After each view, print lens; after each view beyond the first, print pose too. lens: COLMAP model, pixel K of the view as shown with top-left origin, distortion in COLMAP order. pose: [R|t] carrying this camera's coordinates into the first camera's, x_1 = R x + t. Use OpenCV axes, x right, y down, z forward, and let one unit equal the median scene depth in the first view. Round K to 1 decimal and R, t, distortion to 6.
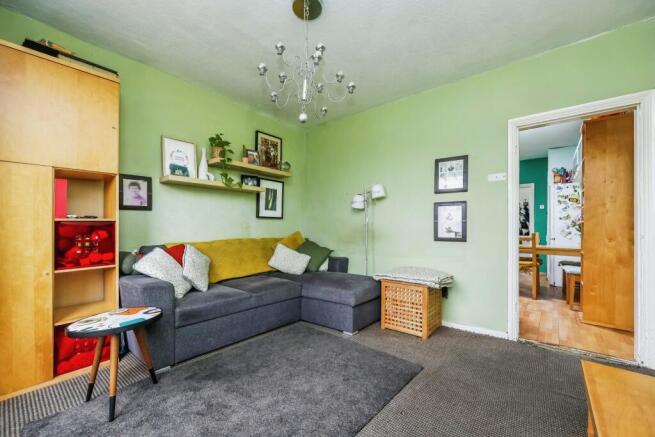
lens RADIAL K [[271.1, 0, 330.7], [0, 271.1, 228.7], [0, 0, 1]] dist [0.001362, 0.000146]
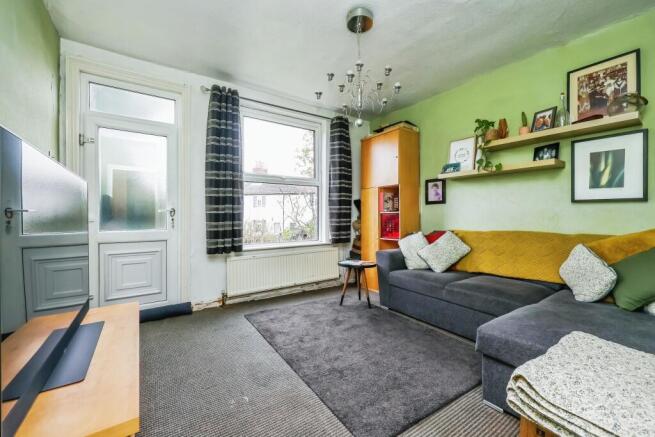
lens RADIAL K [[270.7, 0, 325.7], [0, 270.7, 216.0], [0, 0, 1]] dist [-0.000291, 0.000019]
pose [[-0.280735, 0.006323, -0.959764, 0.689454], [0.000355, 0.999979, 0.006484, -0.014999], [0.959785, 0.001480, -0.280731, 0.781642]]
